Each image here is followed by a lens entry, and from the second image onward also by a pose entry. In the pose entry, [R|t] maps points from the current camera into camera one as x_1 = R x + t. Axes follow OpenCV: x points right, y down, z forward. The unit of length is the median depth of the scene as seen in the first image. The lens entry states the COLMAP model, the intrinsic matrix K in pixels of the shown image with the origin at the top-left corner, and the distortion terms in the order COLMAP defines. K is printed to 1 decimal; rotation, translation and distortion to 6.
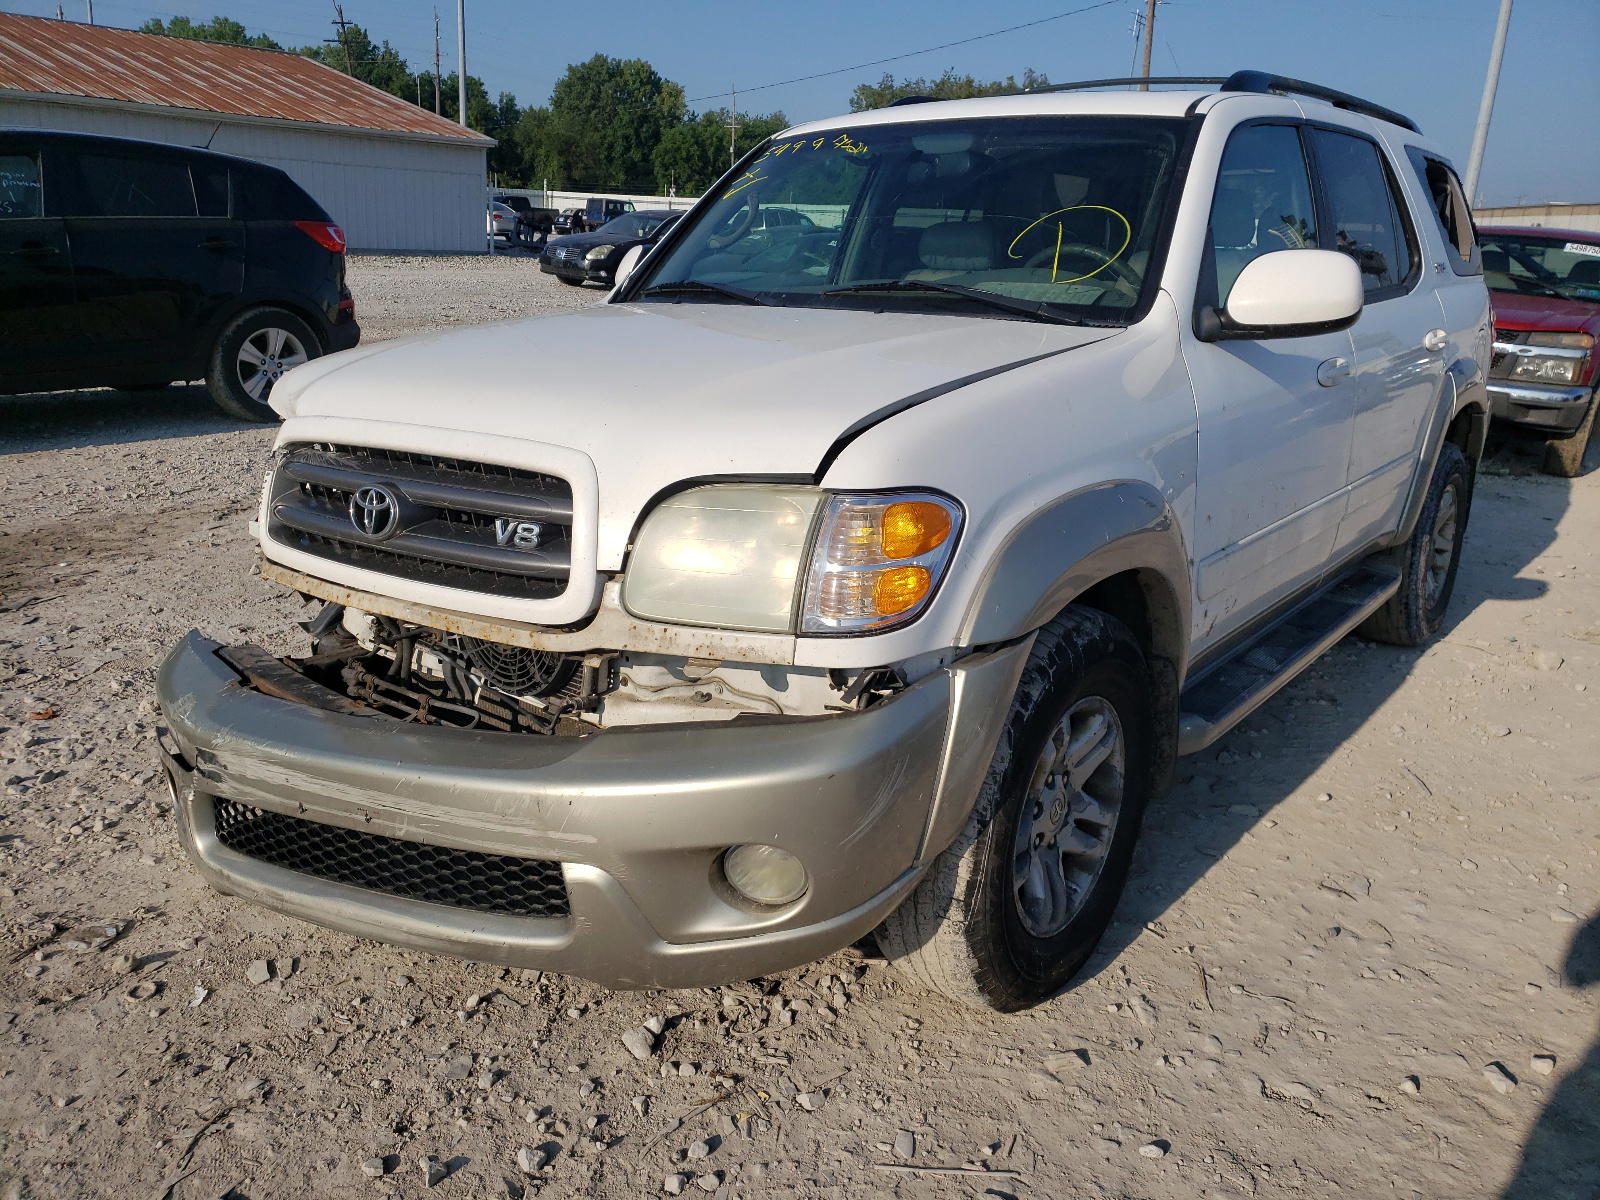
lens RADIAL K [[1220.7, 0, 800.0], [0, 1220.7, 600.0], [0, 0, 1]] dist [0.046224, -0.001394]
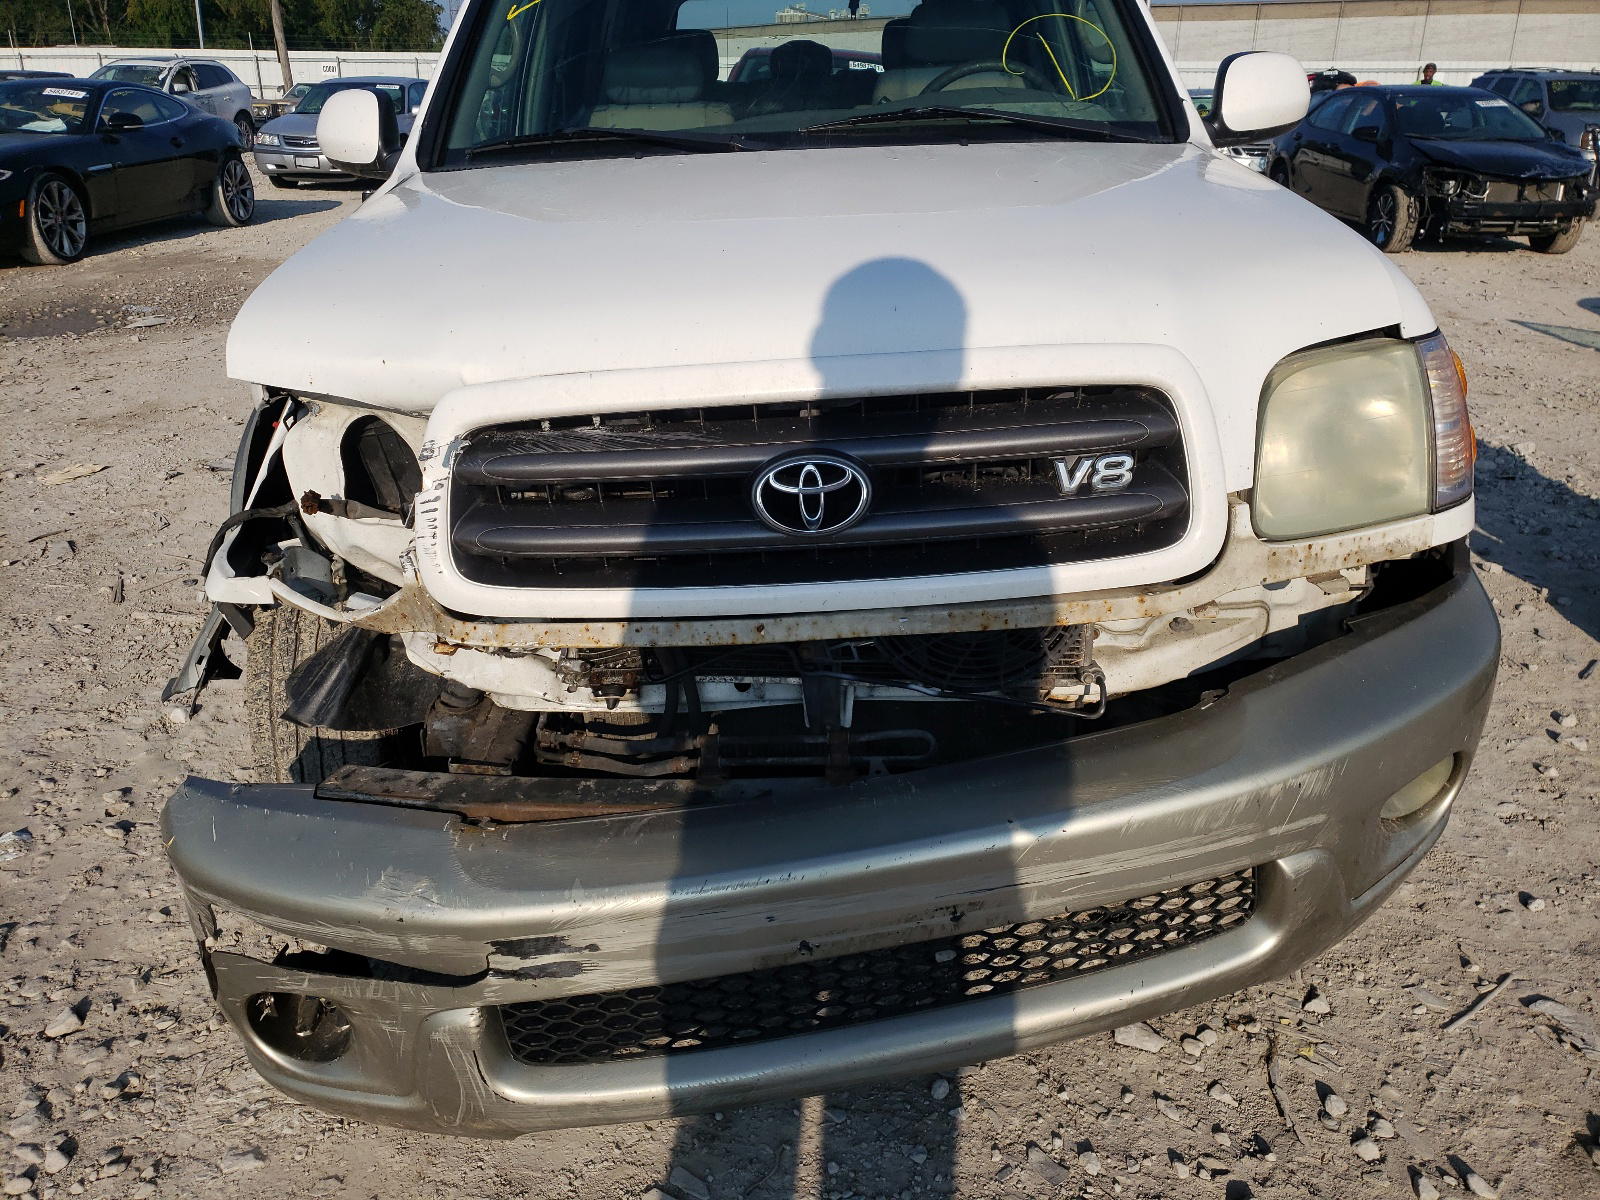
lens RADIAL K [[1220.7, 0, 800.0], [0, 1220.7, 600.0], [0, 0, 1]] dist [0.046224, -0.001394]
pose [[0.800111, -0.272482, 0.534393, -0.733250], [0.209255, 0.961698, 0.177057, -0.138599], [-0.562169, -0.029841, 0.826484, 0.460286]]
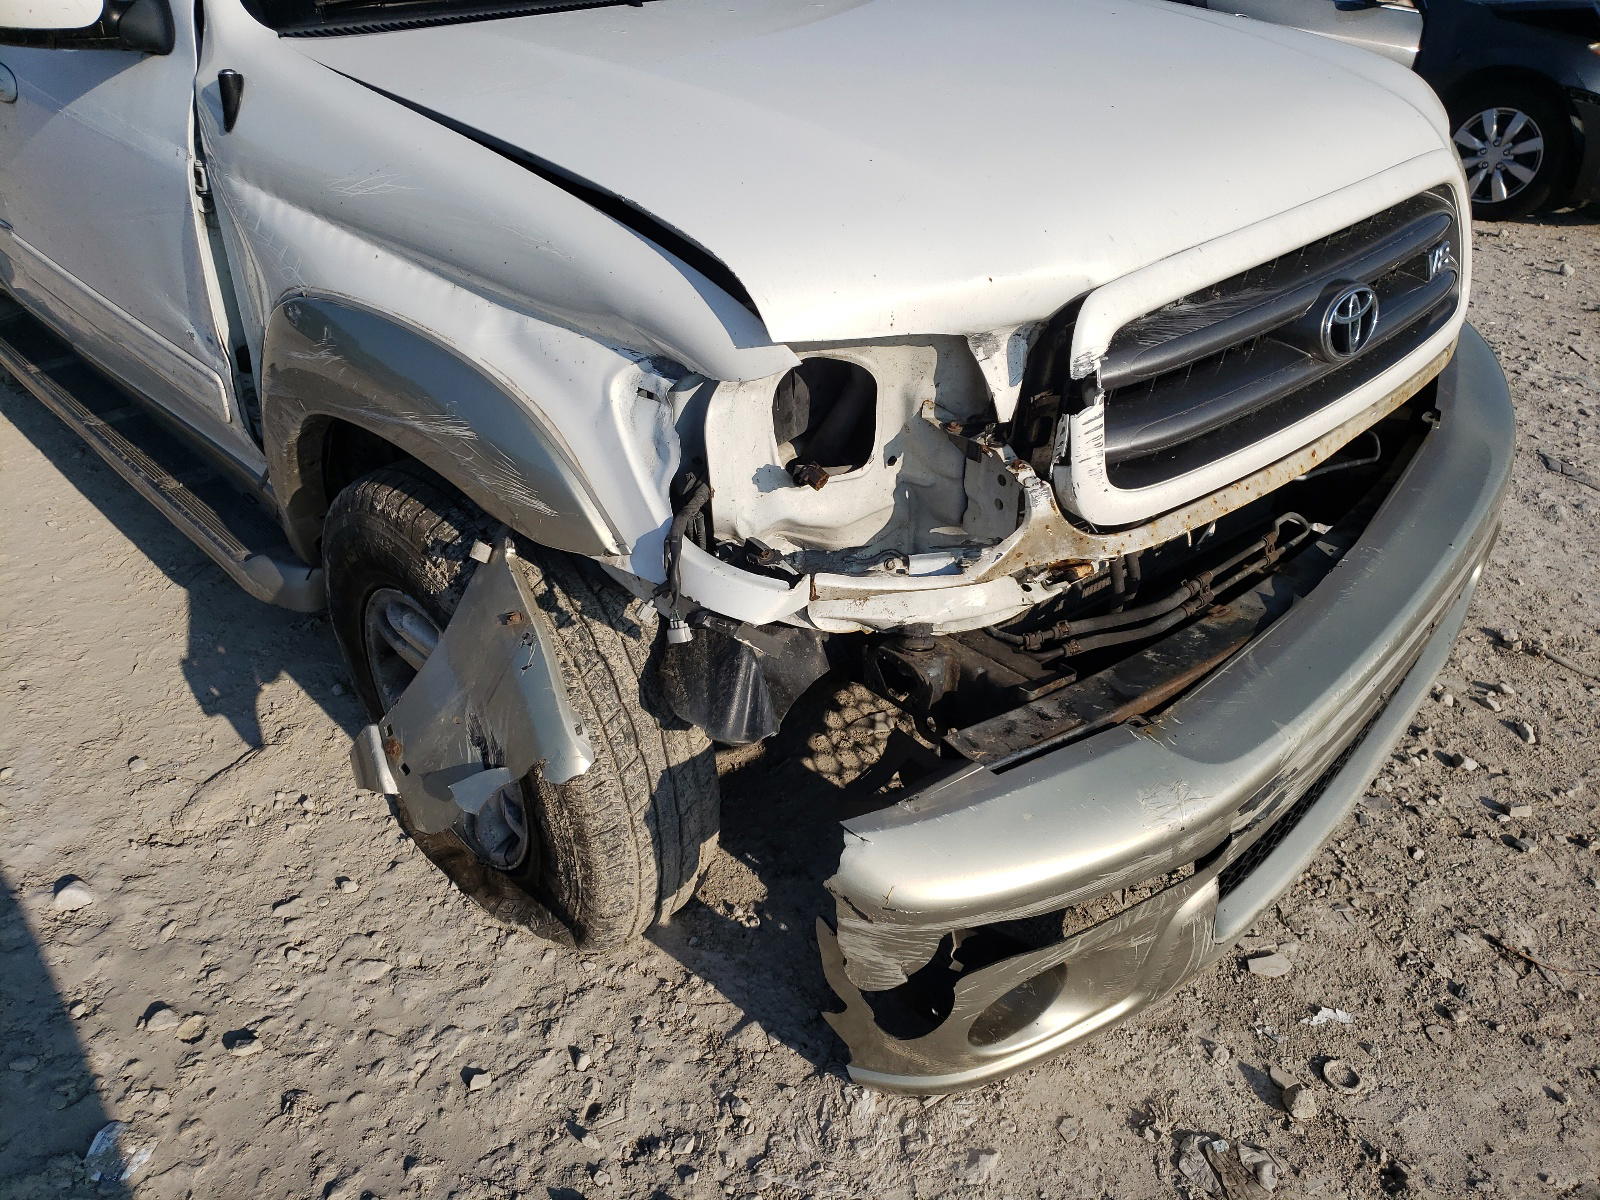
lens RADIAL K [[1199.3, 0, 799.8], [0, 1199.3, 621.0], [0, 0, 1]] dist [0.040773, -0.000334]
pose [[0.185138, -0.549280, 0.814871, -1.126300], [0.285698, 0.823475, 0.490169, -0.385225], [-0.940266, 0.142058, 0.309384, 1.128112]]
